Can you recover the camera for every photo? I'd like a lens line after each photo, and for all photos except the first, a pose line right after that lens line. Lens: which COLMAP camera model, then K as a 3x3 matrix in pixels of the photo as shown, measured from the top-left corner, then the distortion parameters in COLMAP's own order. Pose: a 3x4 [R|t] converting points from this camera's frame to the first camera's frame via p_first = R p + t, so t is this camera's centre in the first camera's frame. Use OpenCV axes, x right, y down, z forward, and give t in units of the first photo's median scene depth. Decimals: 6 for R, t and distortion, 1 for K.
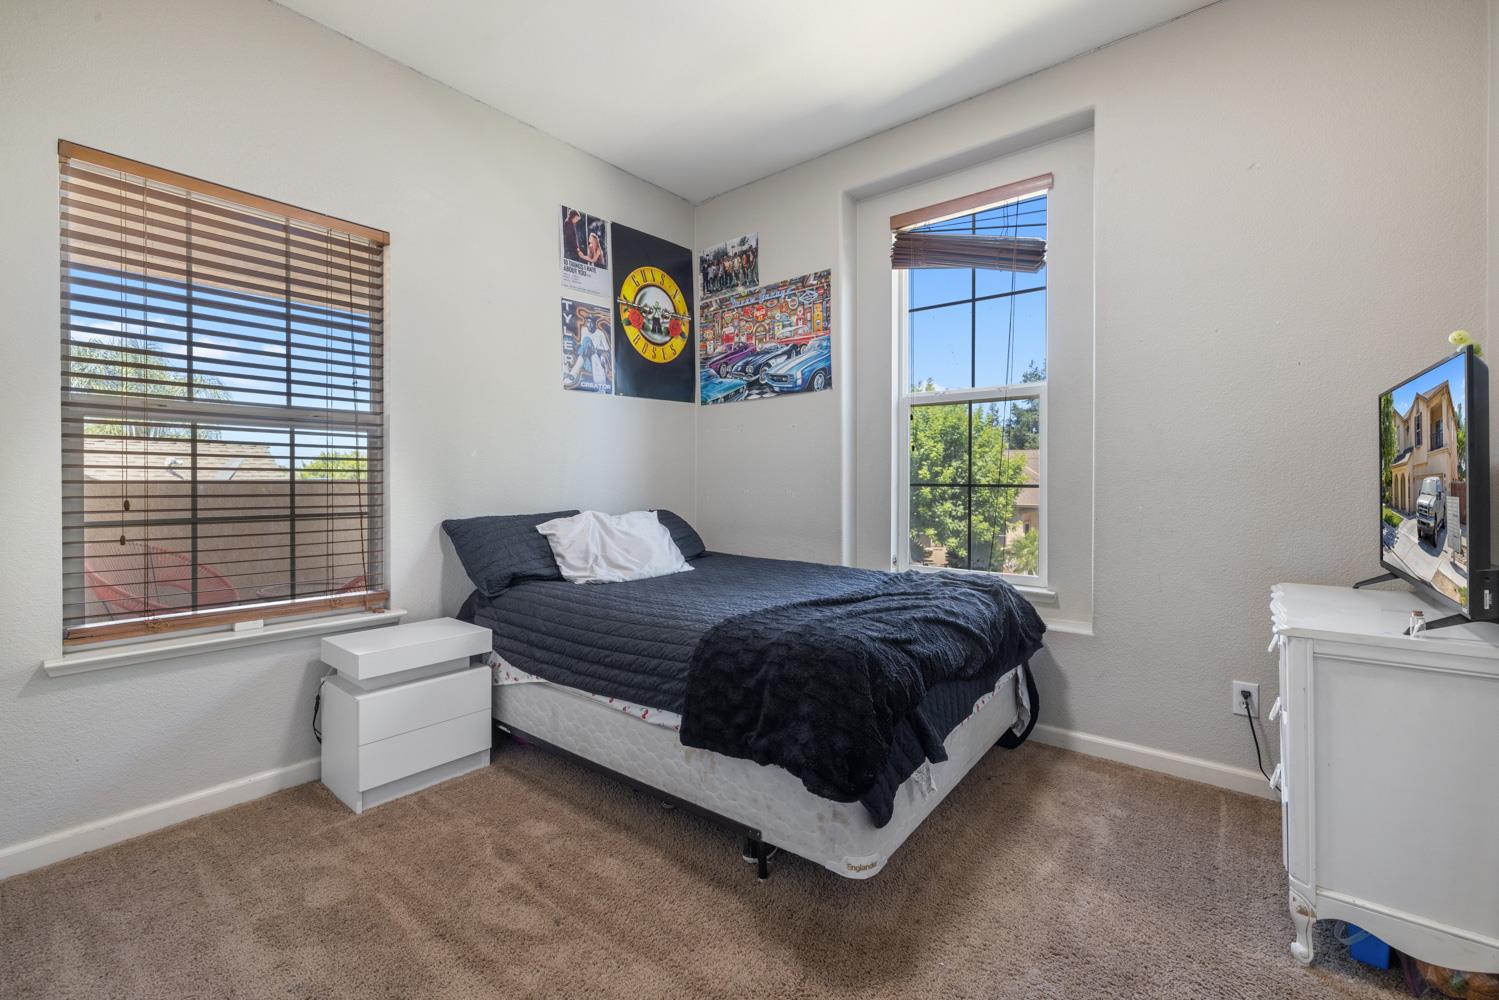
lens RADIAL K [[627.5, 0, 745.6], [0, 627.5, 494.5], [0, 0, 1]] dist [-0.000400, -0.000018]
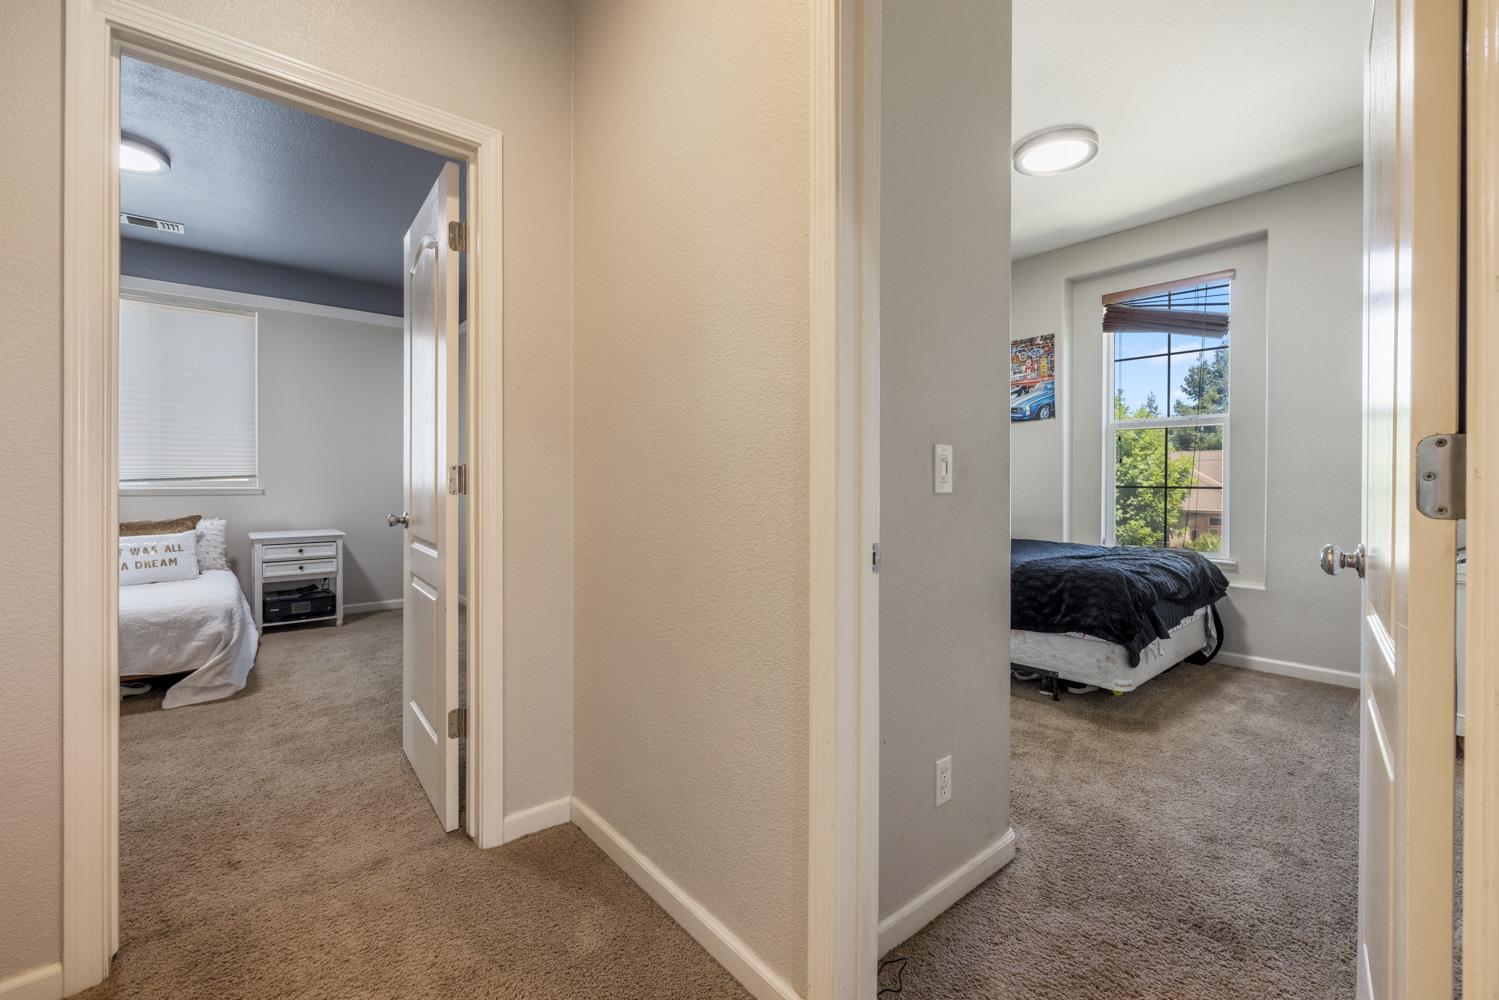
lens RADIAL K [[627.5, 0, 745.6], [0, 627.5, 494.5], [0, 0, 1]] dist [-0.000400, -0.000018]
pose [[0.980734, 0.005366, -0.195276, -0.335093], [-0.006278, 0.999972, -0.004053, 0.015224], [0.195248, 0.005201, 0.980740, -0.643259]]
